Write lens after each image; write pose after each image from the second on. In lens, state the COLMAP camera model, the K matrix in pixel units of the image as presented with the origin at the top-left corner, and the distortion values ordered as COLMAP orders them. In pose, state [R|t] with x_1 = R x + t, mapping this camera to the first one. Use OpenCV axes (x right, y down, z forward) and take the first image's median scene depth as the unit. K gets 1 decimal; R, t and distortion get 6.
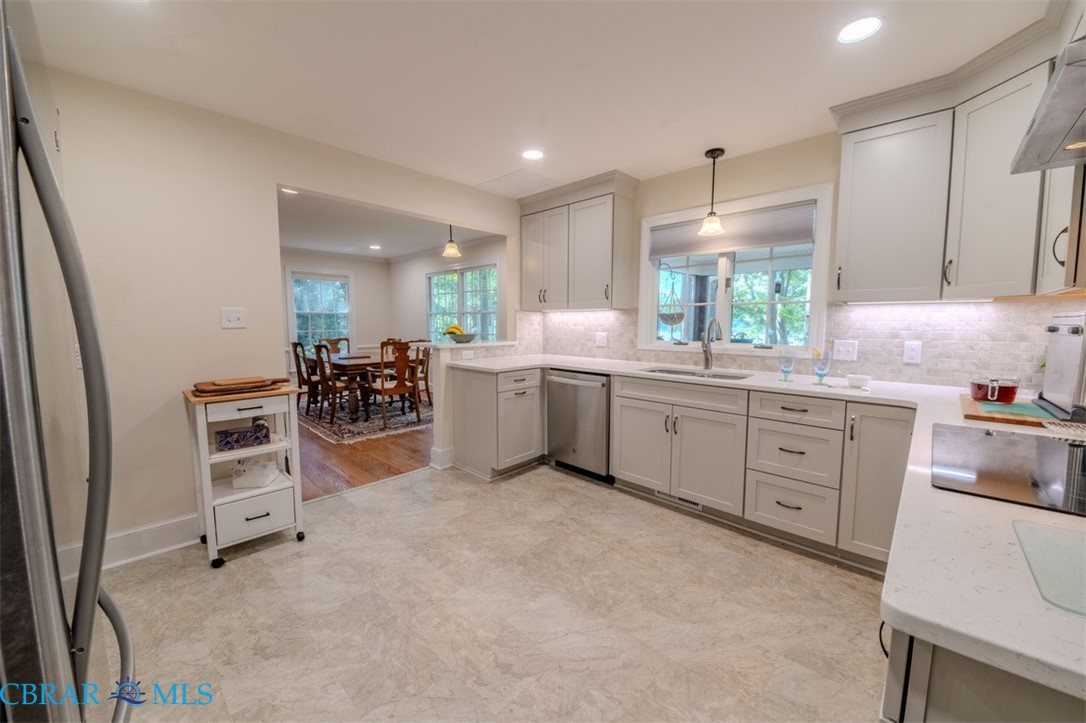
lens RADIAL K [[392.5, 0, 546.9], [0, 392.5, 358.3], [0, 0, 1]] dist [0.014121, -0.015403]
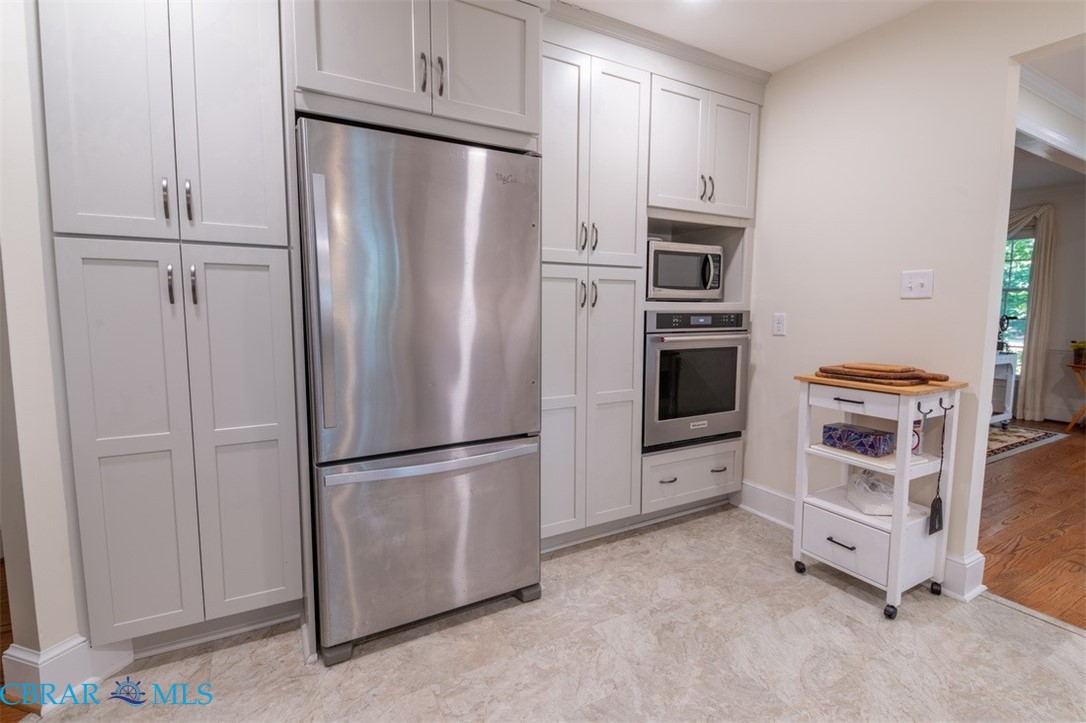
lens RADIAL K [[493.6, 0, 543.0], [0, 493.6, 361.5], [0, 0, 1]] dist [-0.001289, -0.000357]
pose [[-0.295855, 0.087418, -0.951225, 0.312525], [-0.083274, 0.989652, 0.116850, -0.011050], [0.951596, 0.113783, -0.285514, 0.671469]]
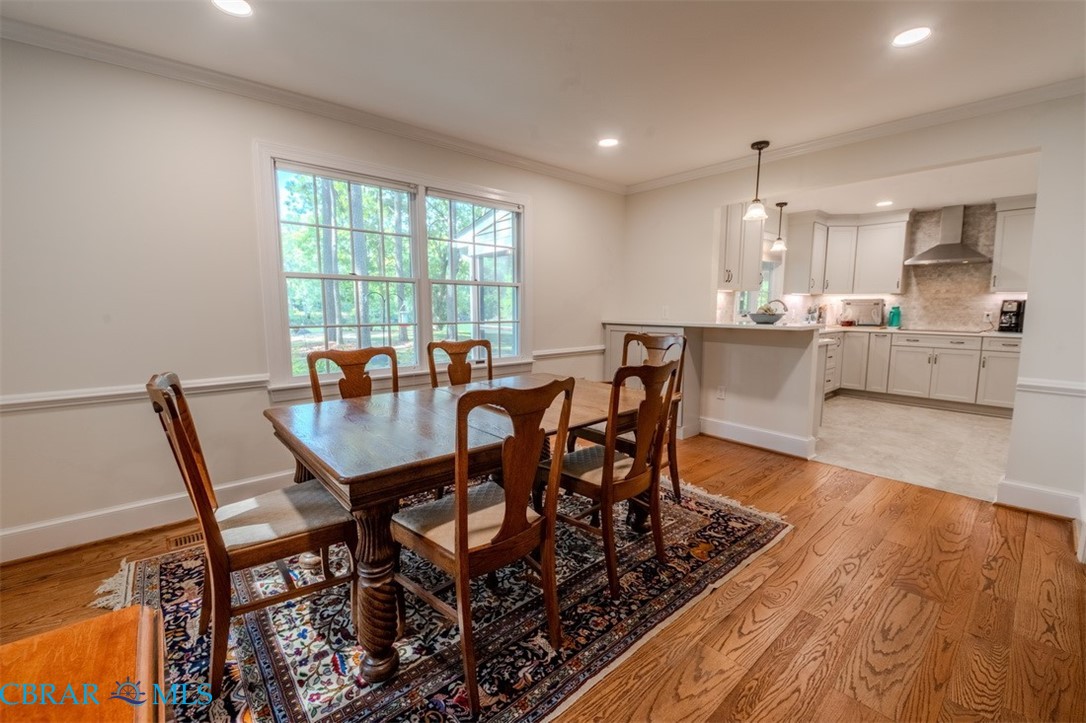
lens RADIAL K [[458.6, 0, 541.9], [0, 458.6, 352.0], [0, 0, 1]] dist [0.000240, -0.000106]
pose [[0.100077, -0.107297, 0.989177, -2.197119], [0.087436, 0.991271, 0.098678, -0.210153], [-0.991130, 0.076614, 0.108585, 2.361374]]
